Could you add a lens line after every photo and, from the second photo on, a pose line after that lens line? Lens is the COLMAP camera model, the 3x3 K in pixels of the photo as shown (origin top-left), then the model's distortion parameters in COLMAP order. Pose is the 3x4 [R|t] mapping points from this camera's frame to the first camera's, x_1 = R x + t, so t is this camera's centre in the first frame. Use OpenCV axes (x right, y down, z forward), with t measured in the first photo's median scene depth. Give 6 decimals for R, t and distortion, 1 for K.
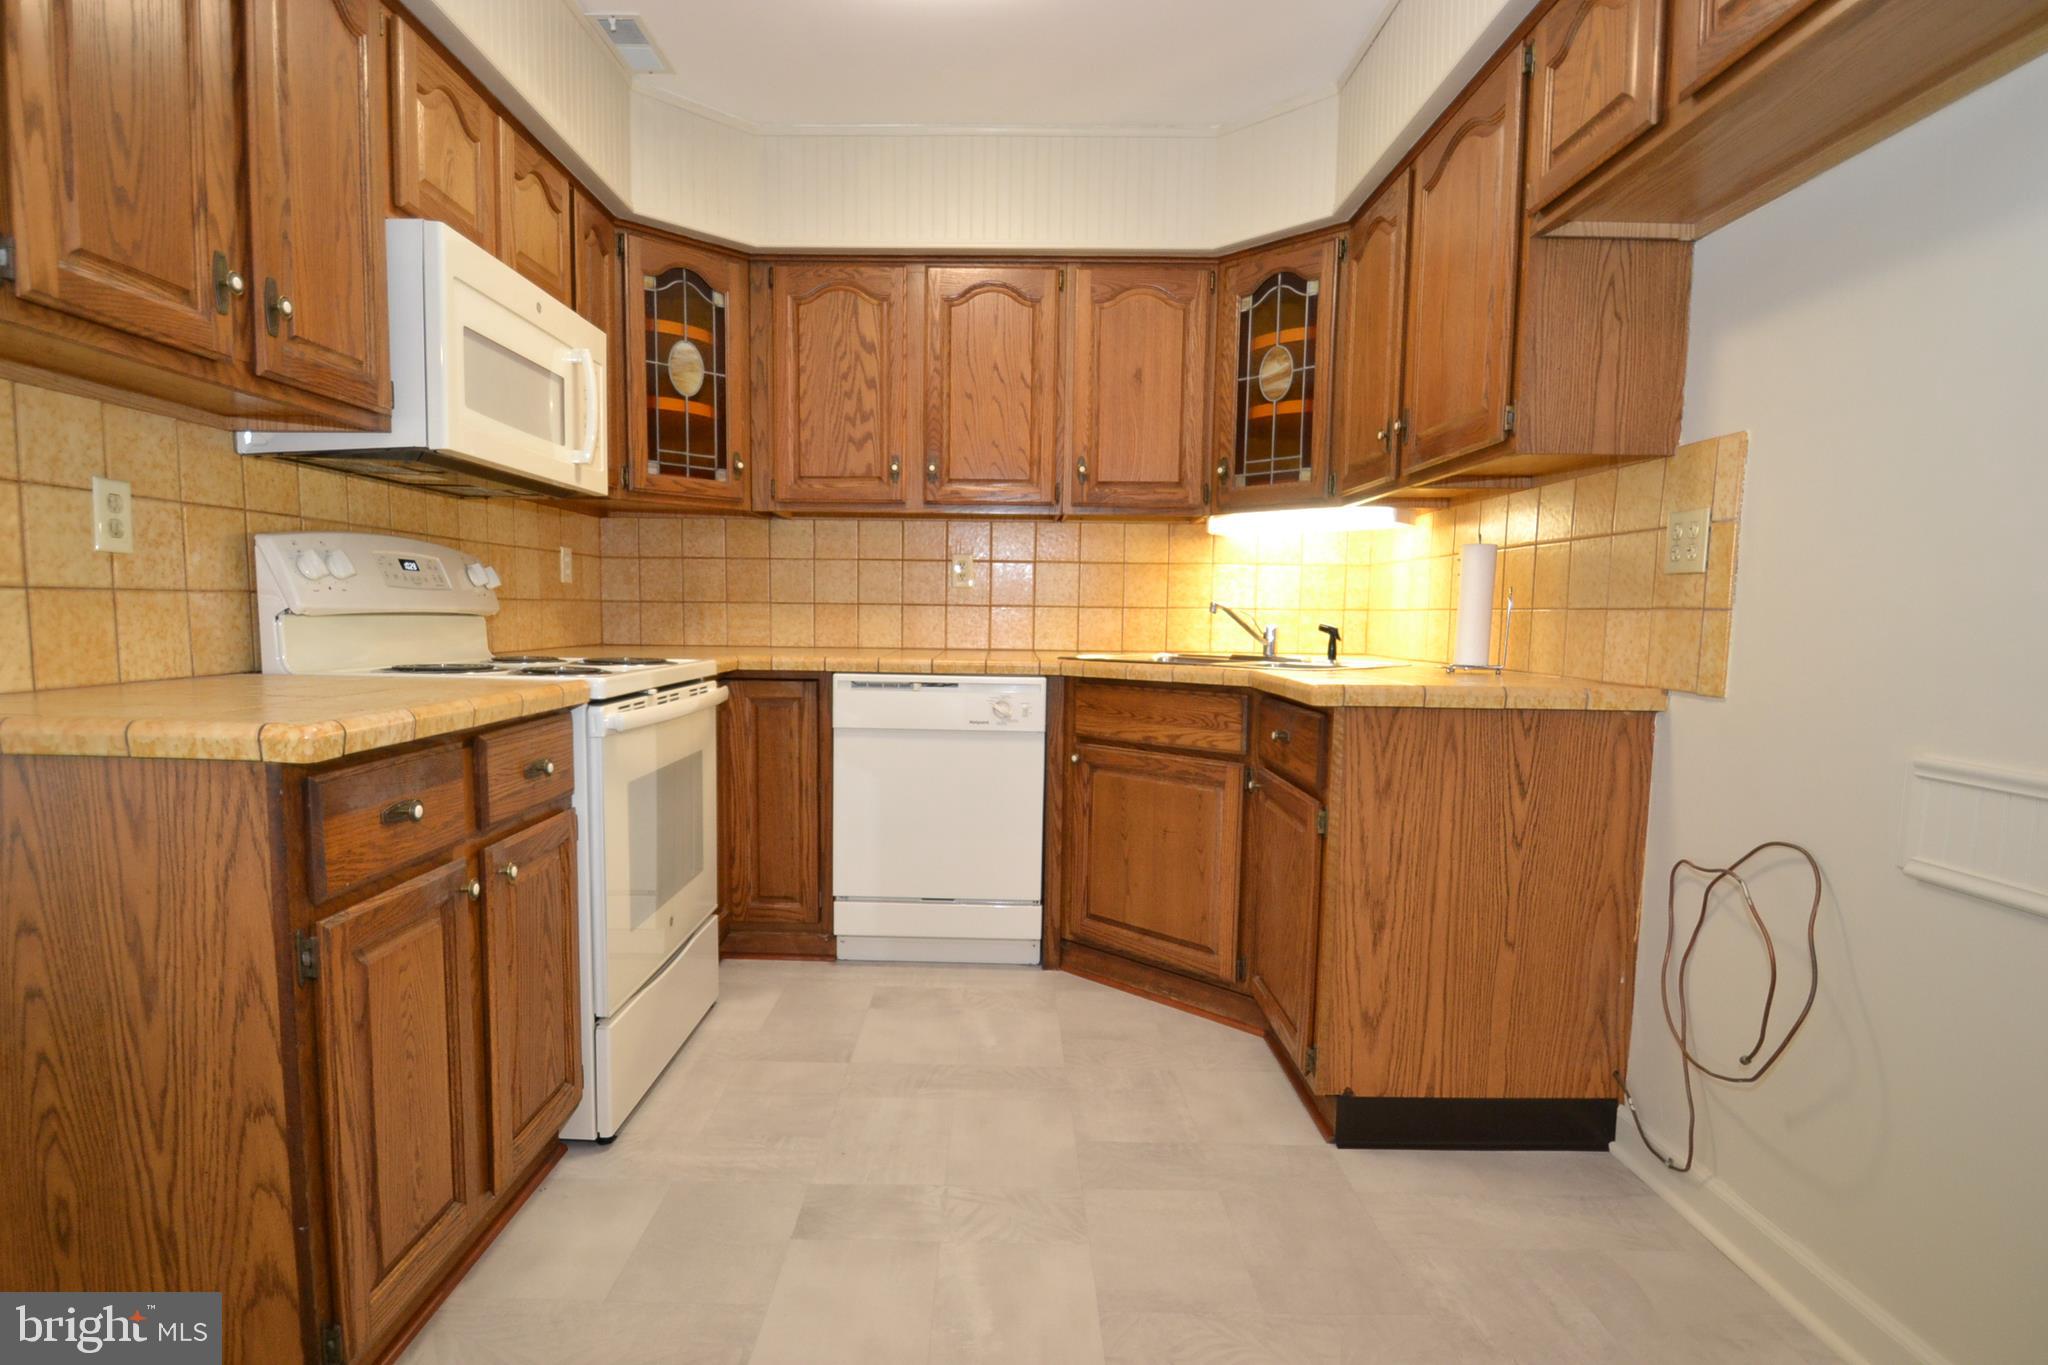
lens RADIAL K [[970.0, 0, 1020.0], [0, 970.0, 694.9], [0, 0, 1]] dist [-0.004079, -0.001472]
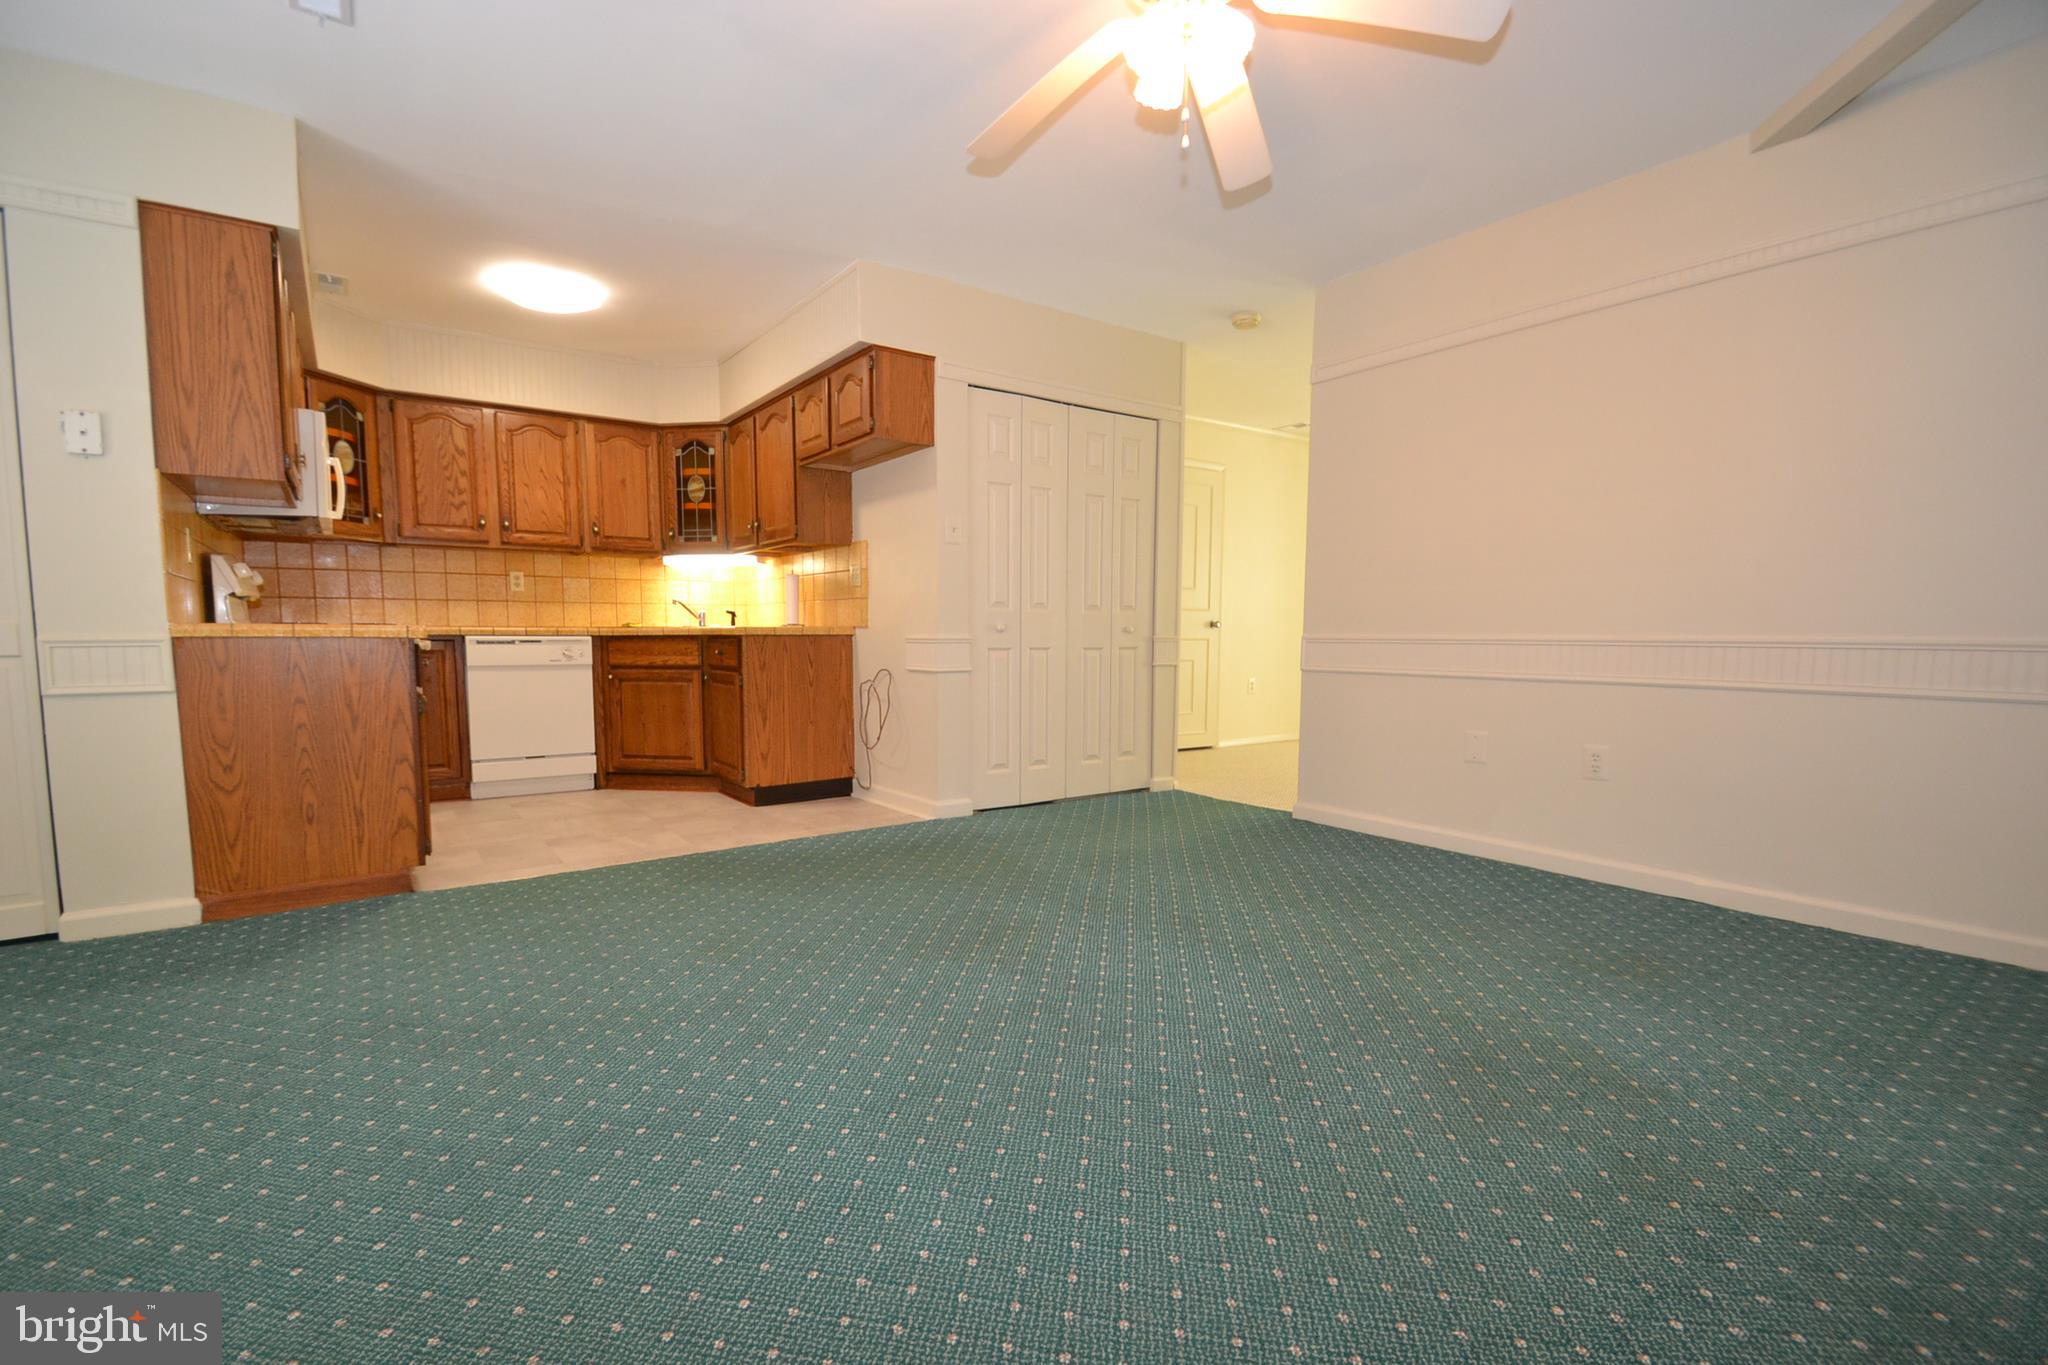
lens RADIAL K [[915.2, 0, 1009.0], [0, 915.2, 726.5], [0, 0, 1]] dist [0.004330, -0.000317]
pose [[0.800929, -0.074291, 0.594132, -0.403282], [0.063088, 0.997220, 0.039646, 0.141071], [-0.595426, 0.005729, 0.803390, -0.972793]]
